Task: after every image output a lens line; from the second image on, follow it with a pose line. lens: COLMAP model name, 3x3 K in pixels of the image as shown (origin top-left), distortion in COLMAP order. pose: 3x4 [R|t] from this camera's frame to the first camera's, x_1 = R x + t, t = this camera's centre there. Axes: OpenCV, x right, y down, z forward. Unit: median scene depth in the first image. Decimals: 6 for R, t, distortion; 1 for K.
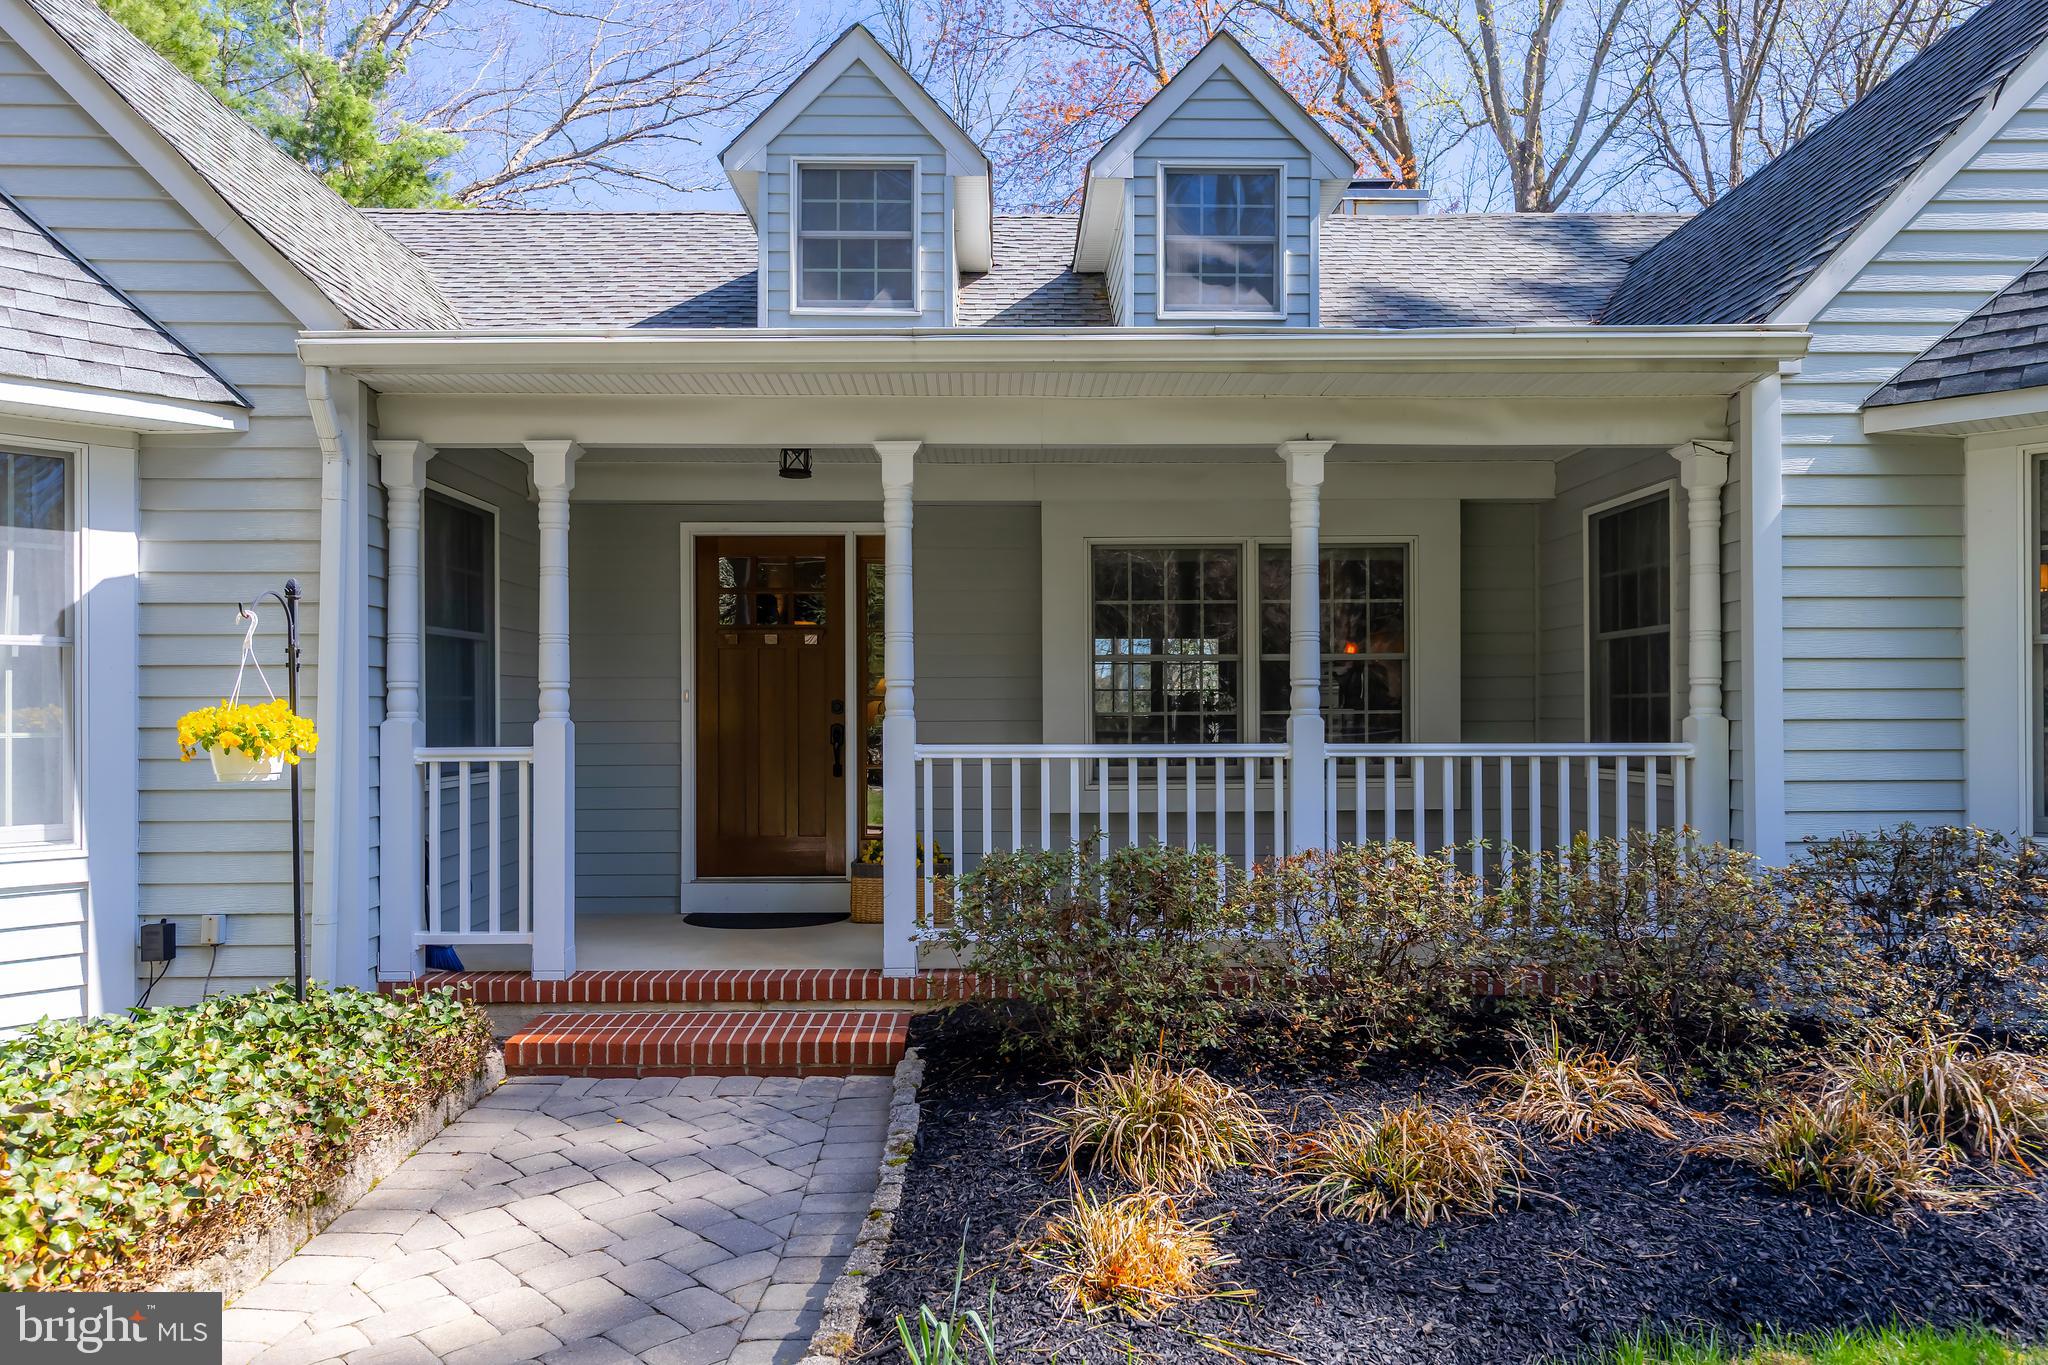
lens RADIAL K [[1379.5, 0, 1024.0], [0, 1379.5, 682.5], [0, 0, 1]] dist [-0.000325, 0.000912]
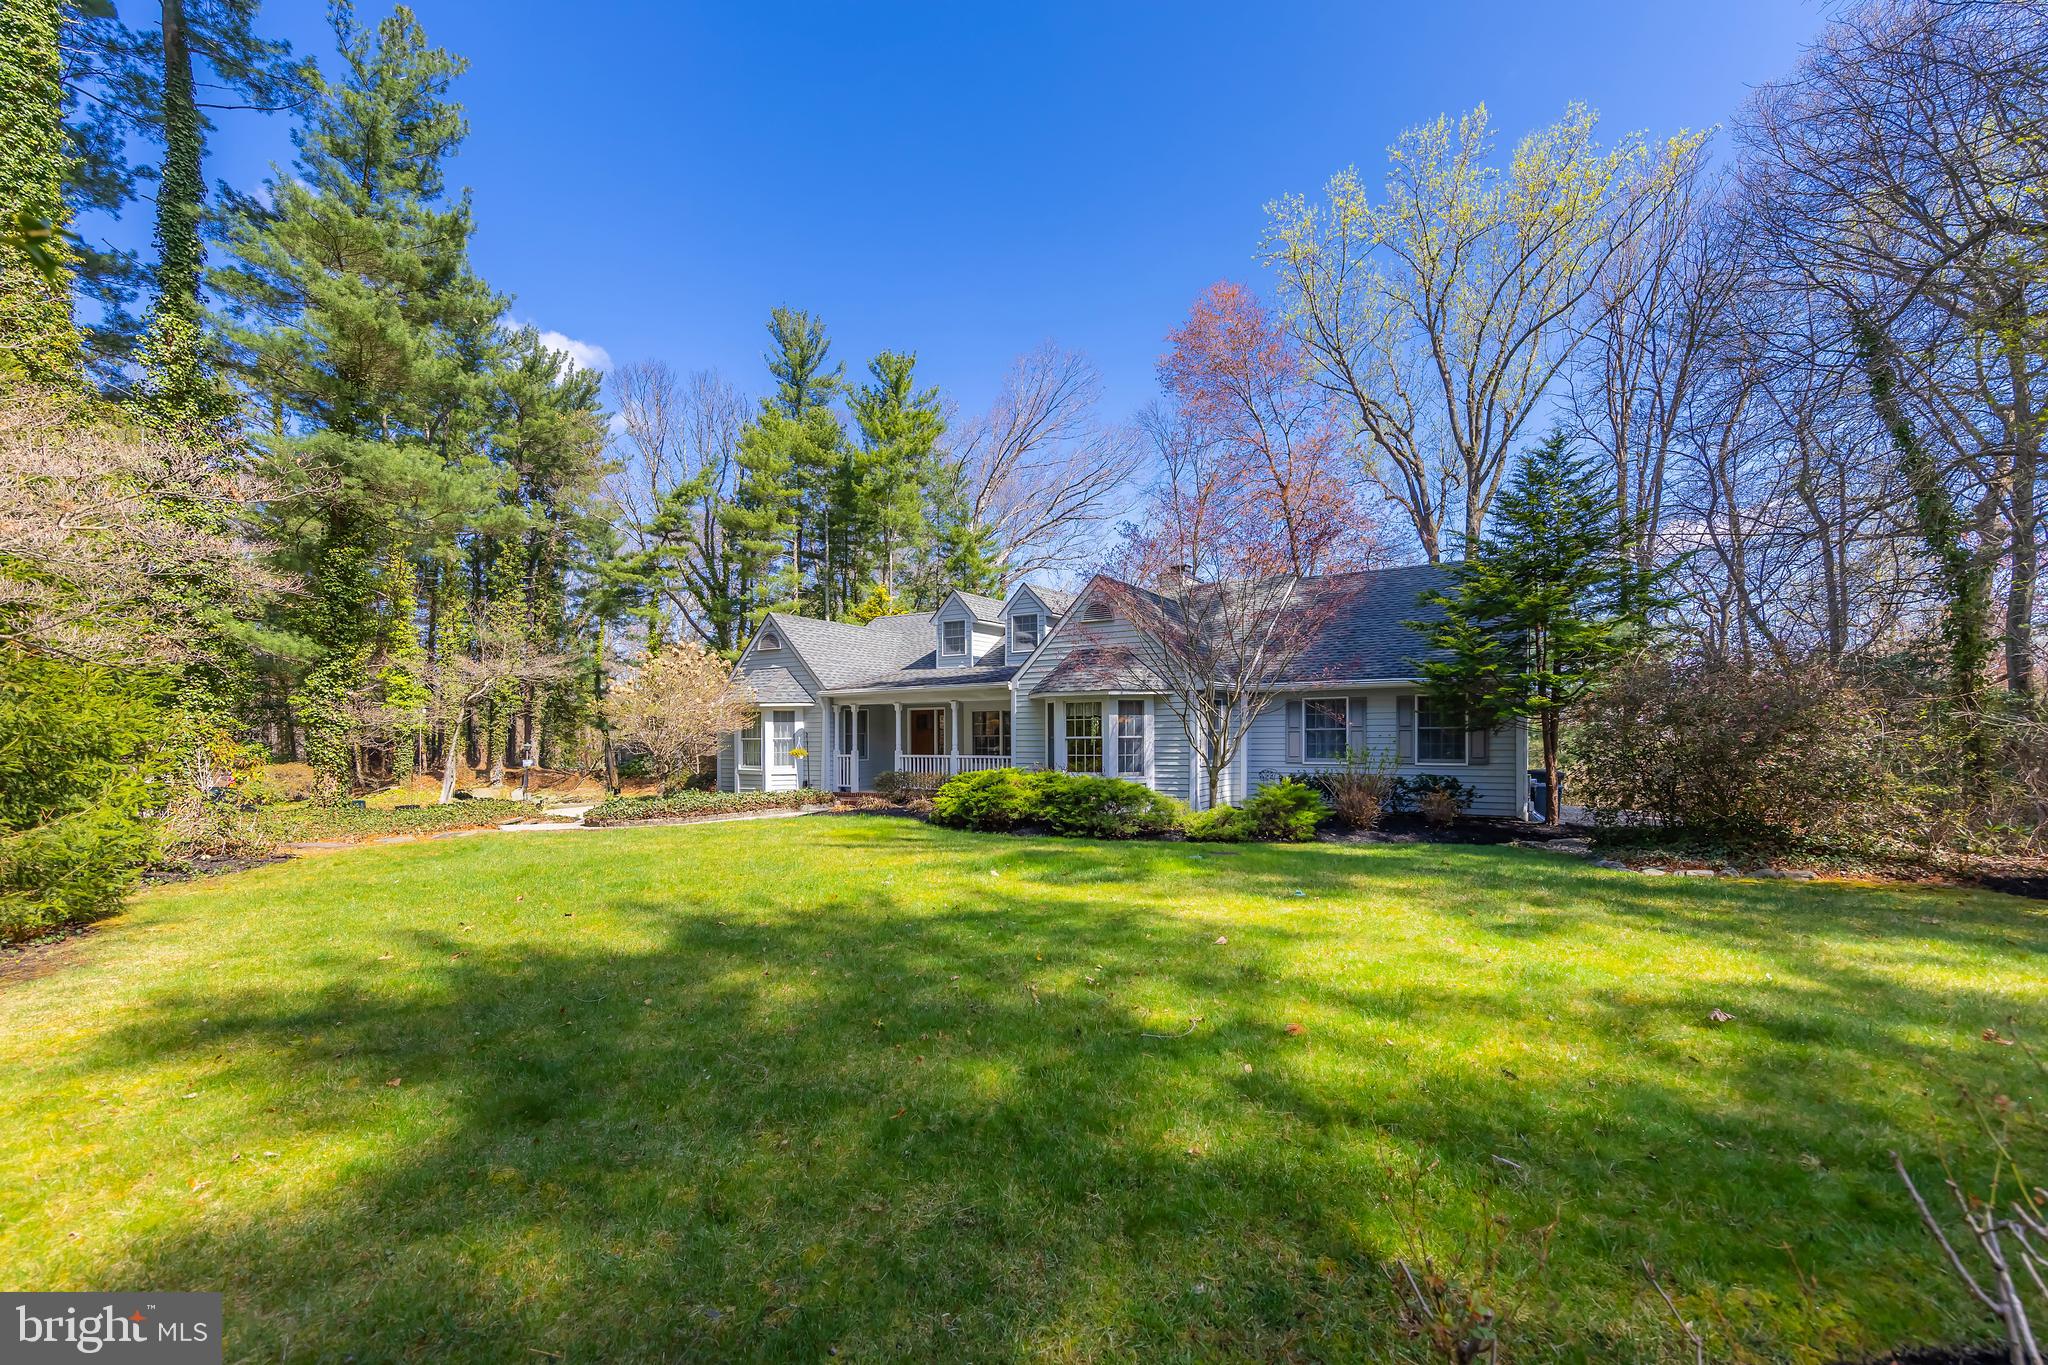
lens RADIAL K [[841.5, 0, 1017.5], [0, 841.5, 711.2], [0, 0, 1]] dist [0.008425, -0.000012]
pose [[0.837374, -0.016356, -0.546385, 2.222333], [0.017309, 0.999844, -0.003402, -0.115884], [0.546356, -0.006609, 0.837527, -1.666616]]
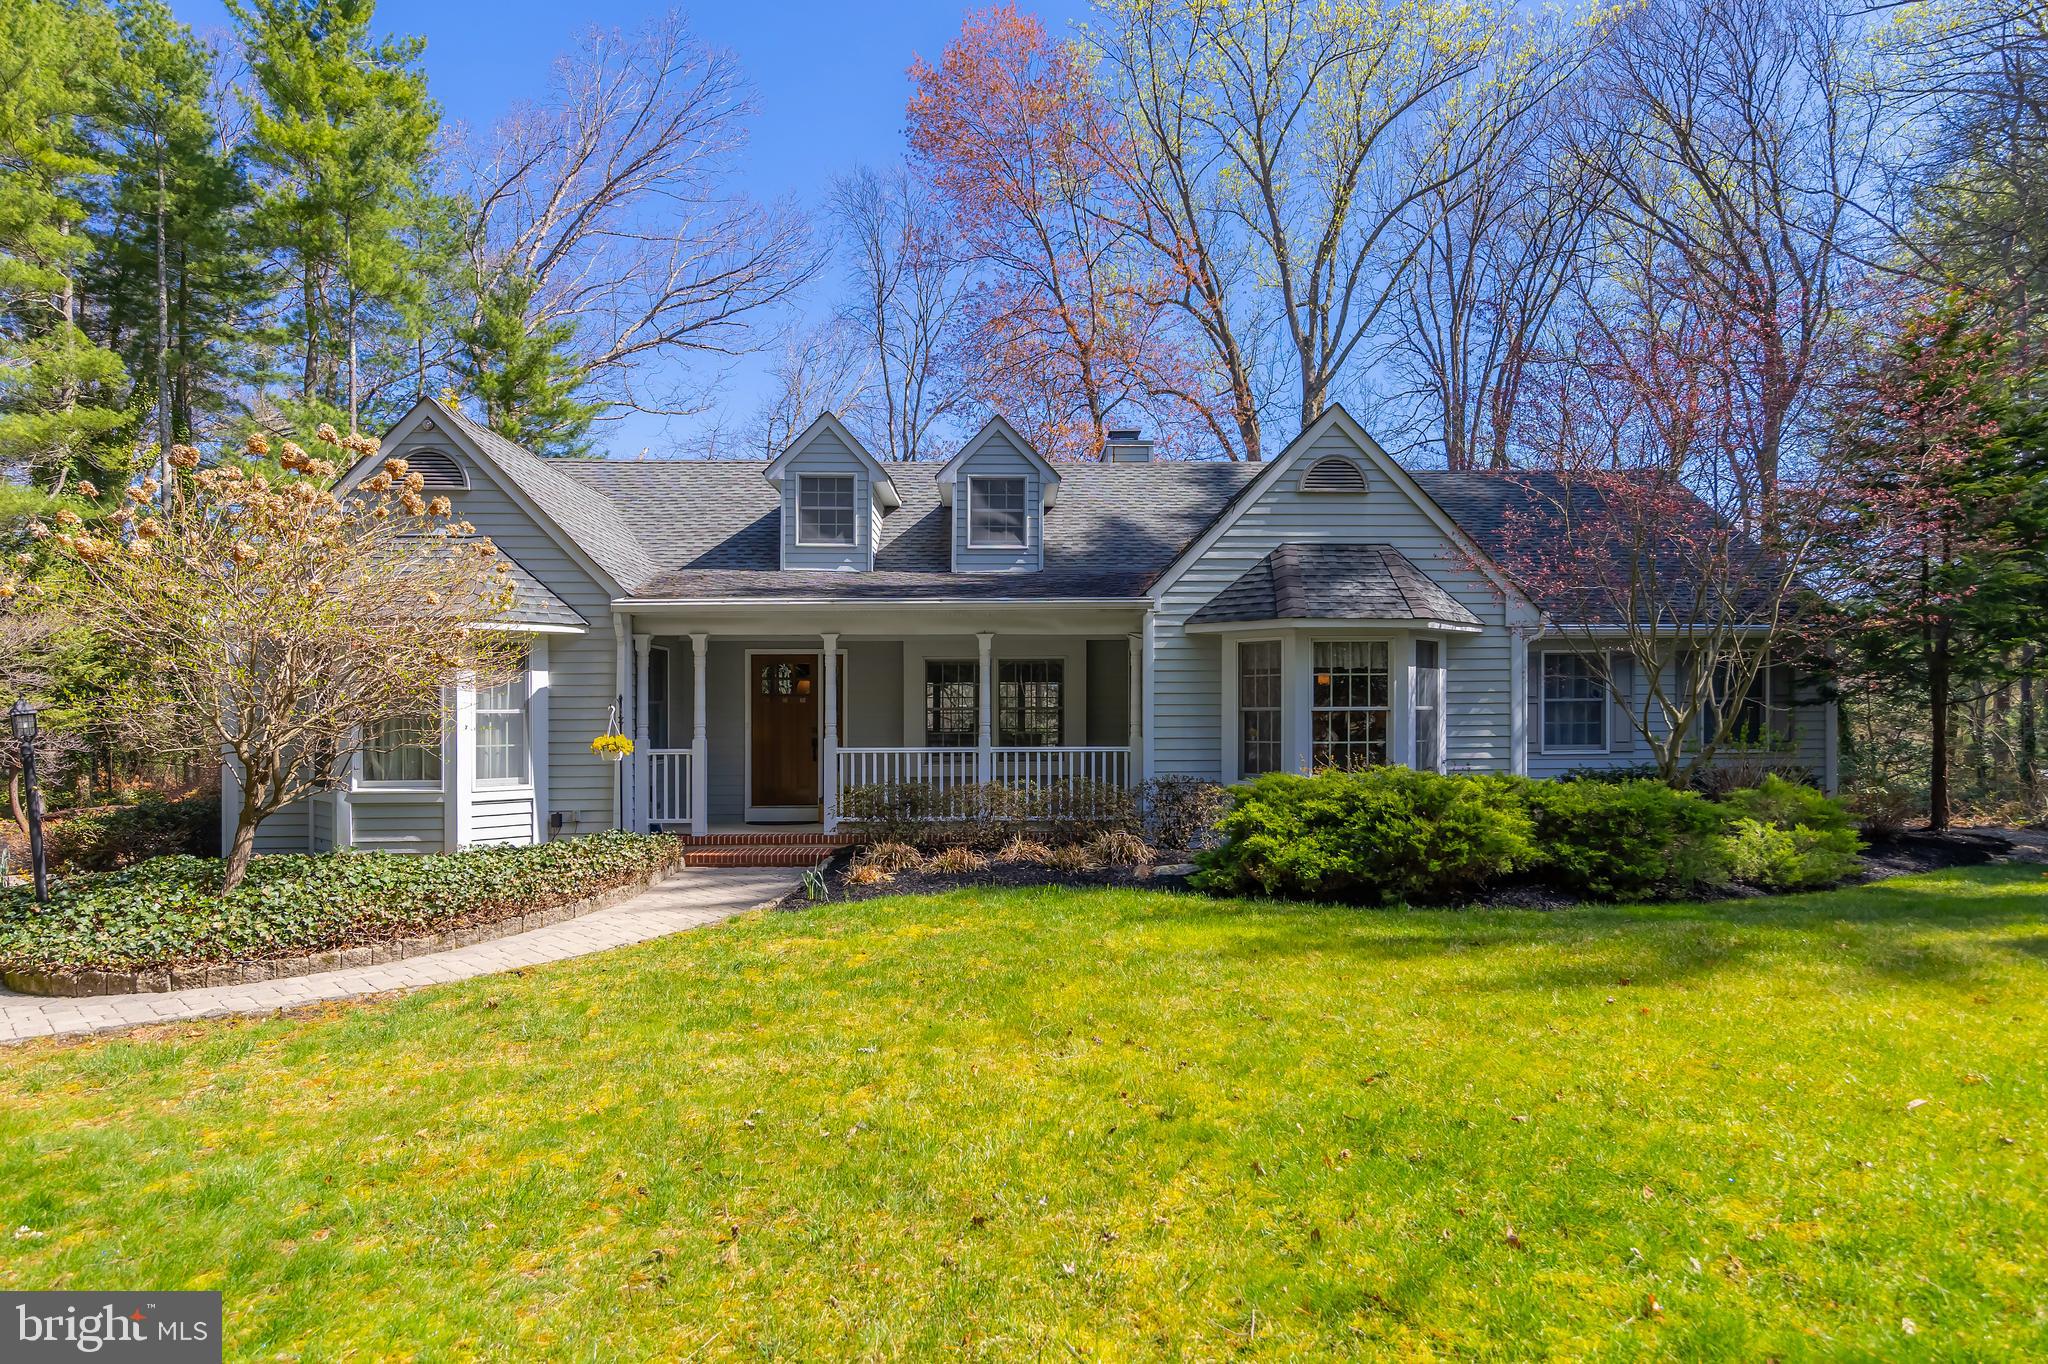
lens RADIAL K [[1203.7, 0, 1050.5], [0, 1203.7, 677.1], [0, 0, 1]] dist [0.002229, -0.000848]
pose [[0.999799, 0.000145, 0.020065, 0.278716], [0.000034, 0.999960, -0.008928, -0.068454], [-0.020066, 0.008927, 0.999759, -1.291291]]
